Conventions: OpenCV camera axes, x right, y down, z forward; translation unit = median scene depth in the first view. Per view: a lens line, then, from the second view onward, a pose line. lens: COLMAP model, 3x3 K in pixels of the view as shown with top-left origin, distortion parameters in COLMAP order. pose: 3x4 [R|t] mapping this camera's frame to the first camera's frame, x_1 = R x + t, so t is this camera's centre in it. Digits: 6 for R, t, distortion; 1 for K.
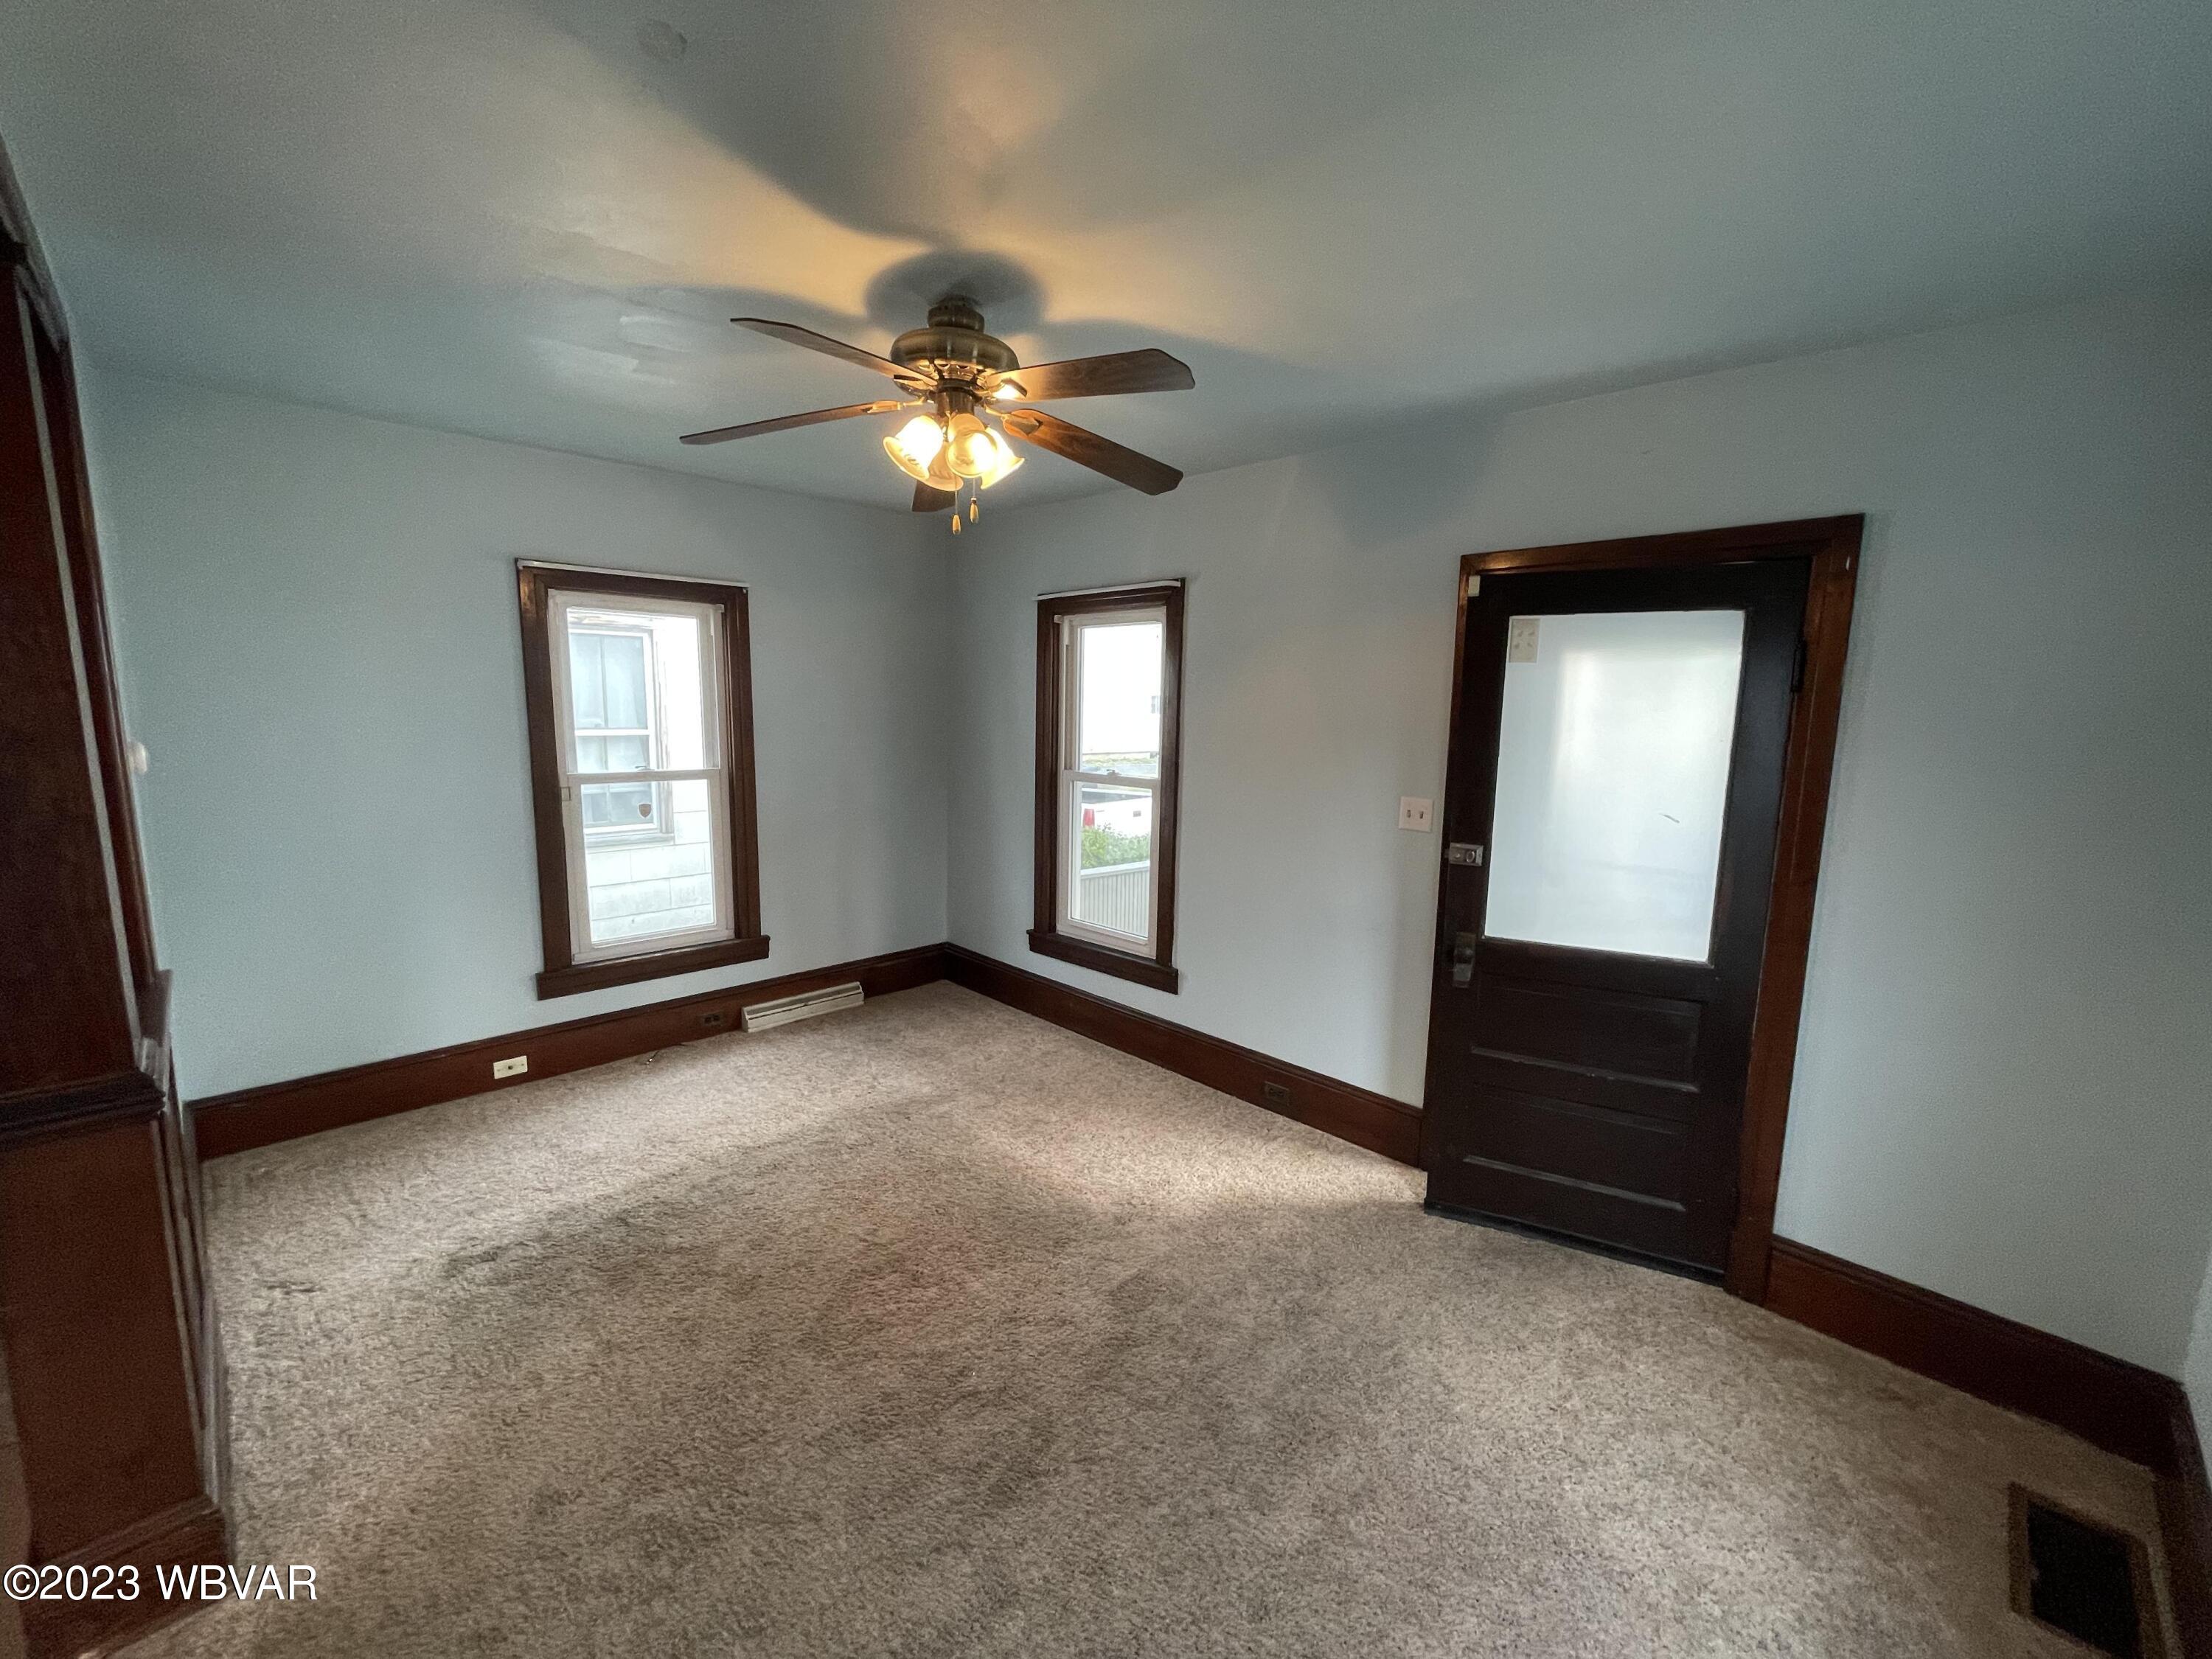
lens RADIAL K [[894.0, 0, 1107.9], [0, 894.0, 828.9], [0, 0, 1]] dist [-0.003469, 0.000192]
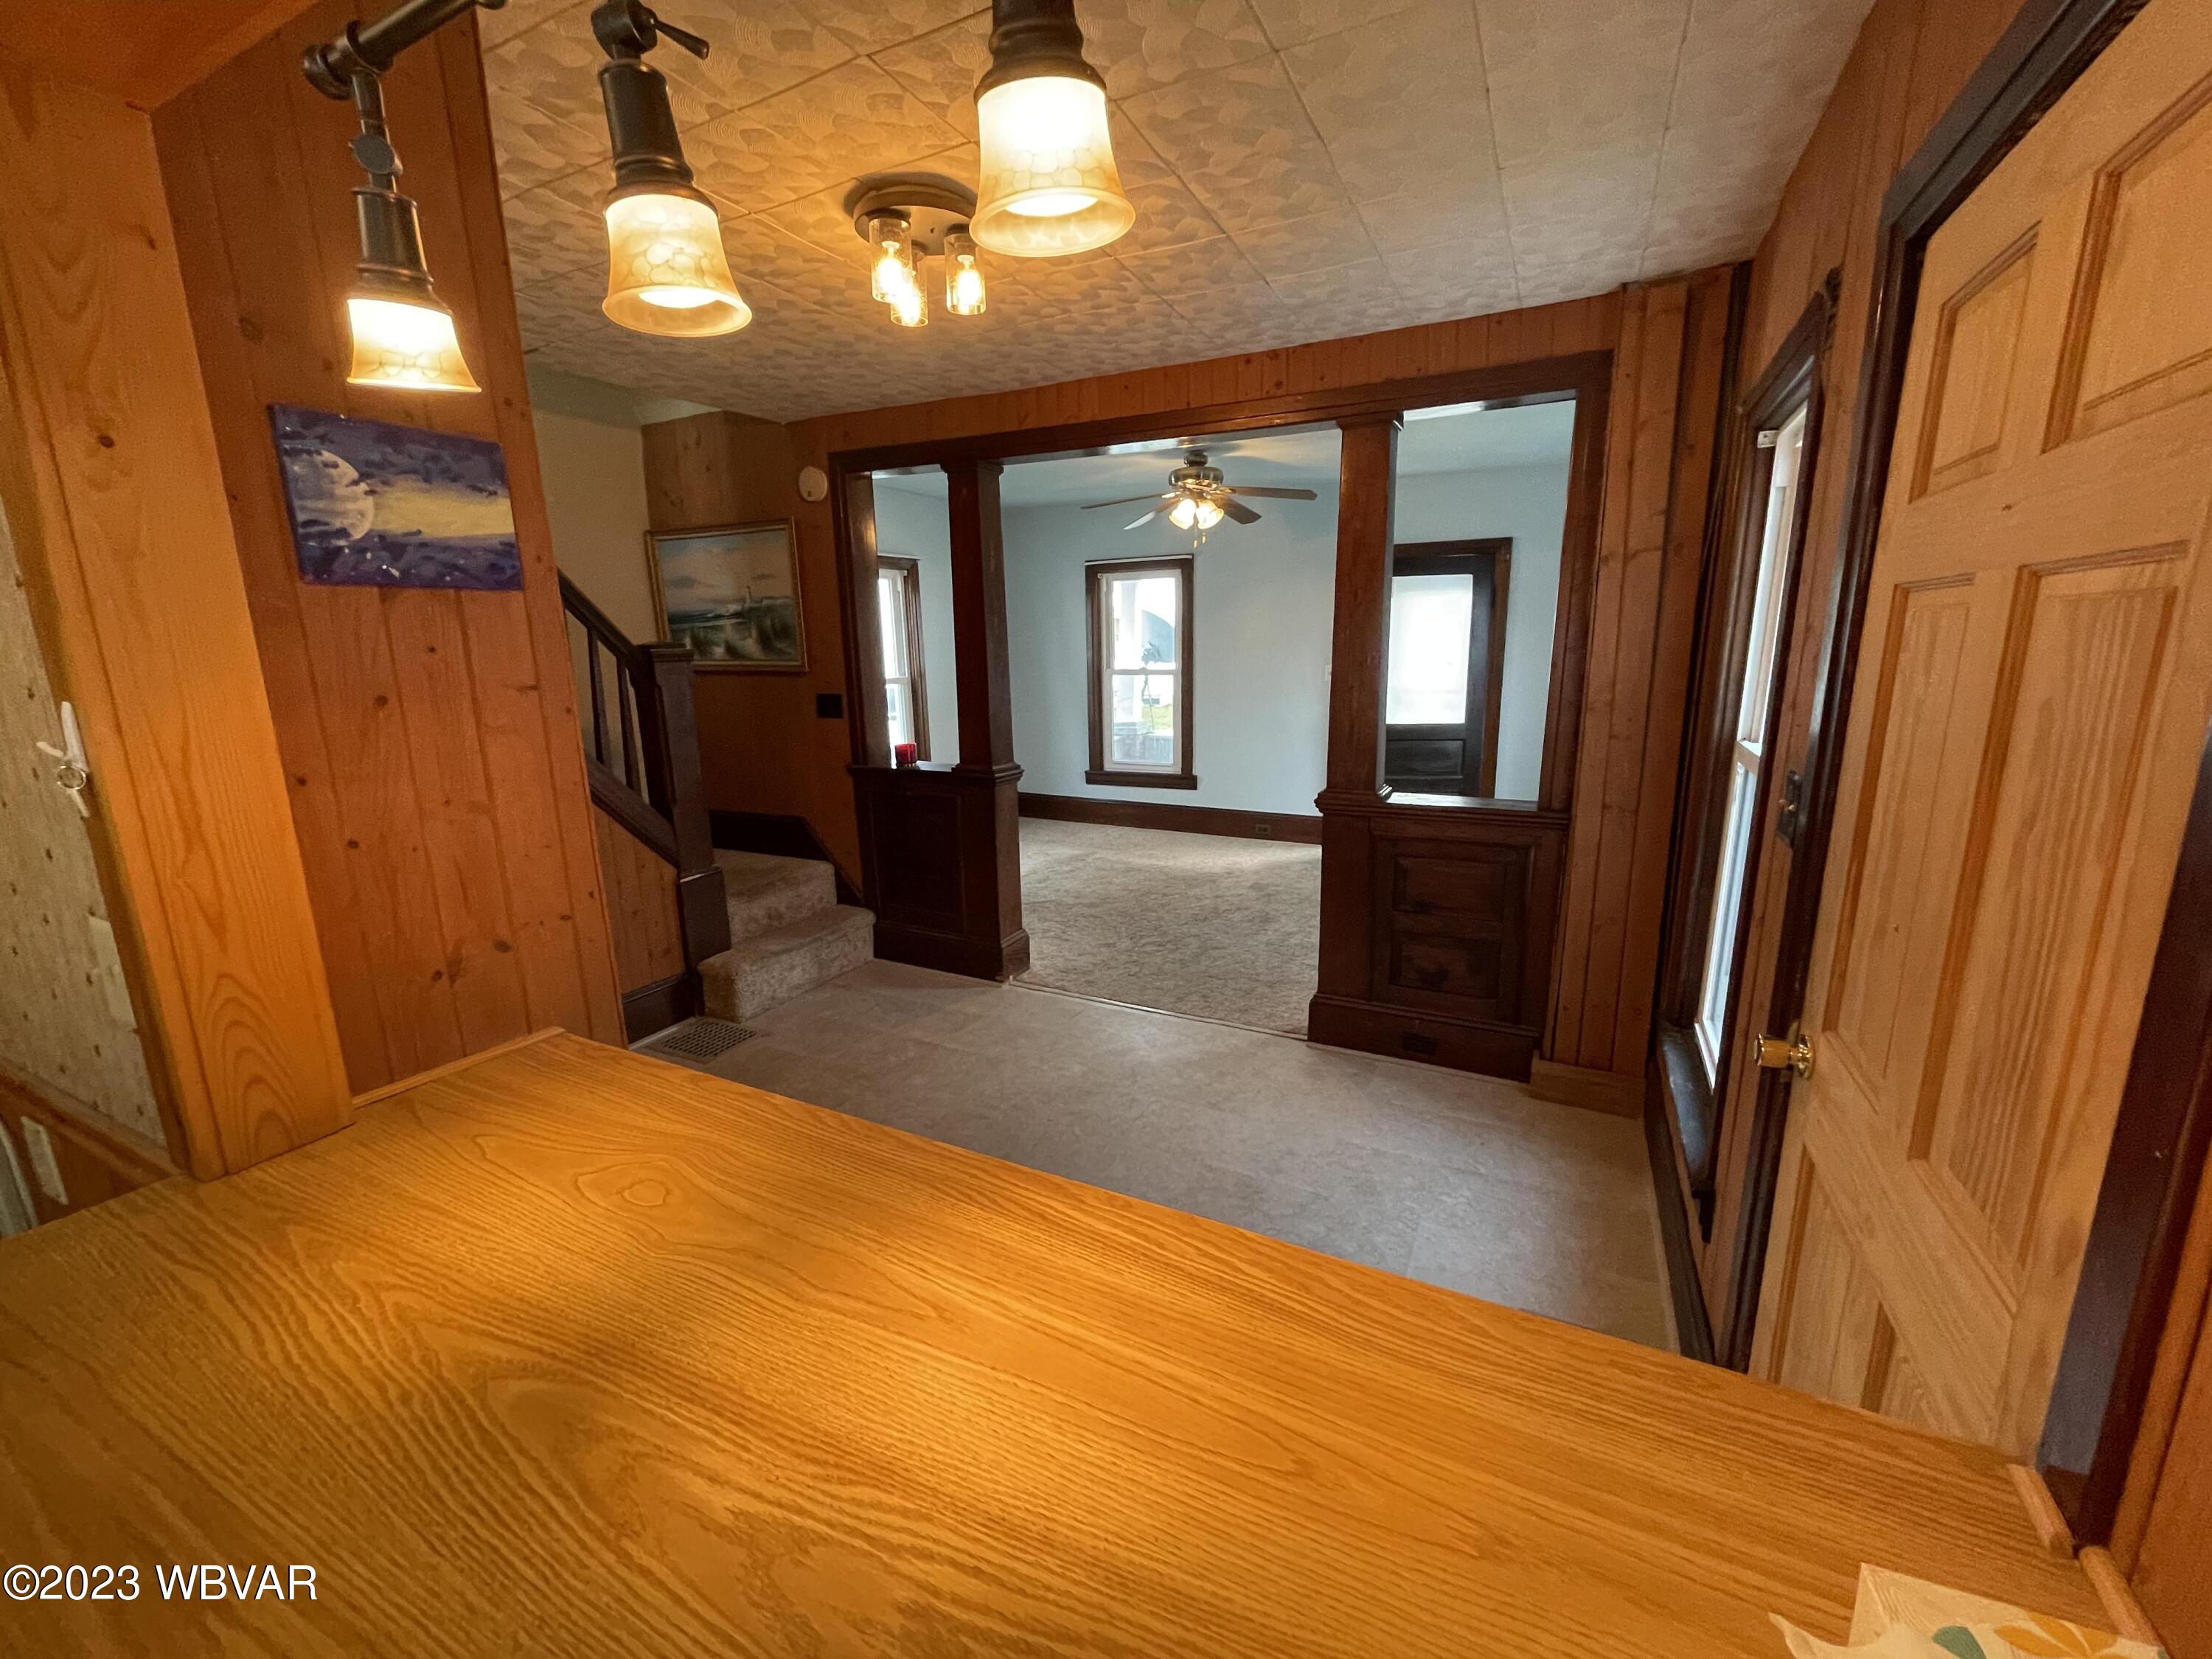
lens RADIAL K [[894.0, 0, 1110.7], [0, 894.0, 826.3], [0, 0, 1]] dist [-0.003469, 0.000192]
pose [[0.949519, -0.097042, 0.298322, -0.641593], [0.077454, 0.994031, 0.076827, 0.109657], [-0.303997, -0.049842, 0.951368, -0.665446]]
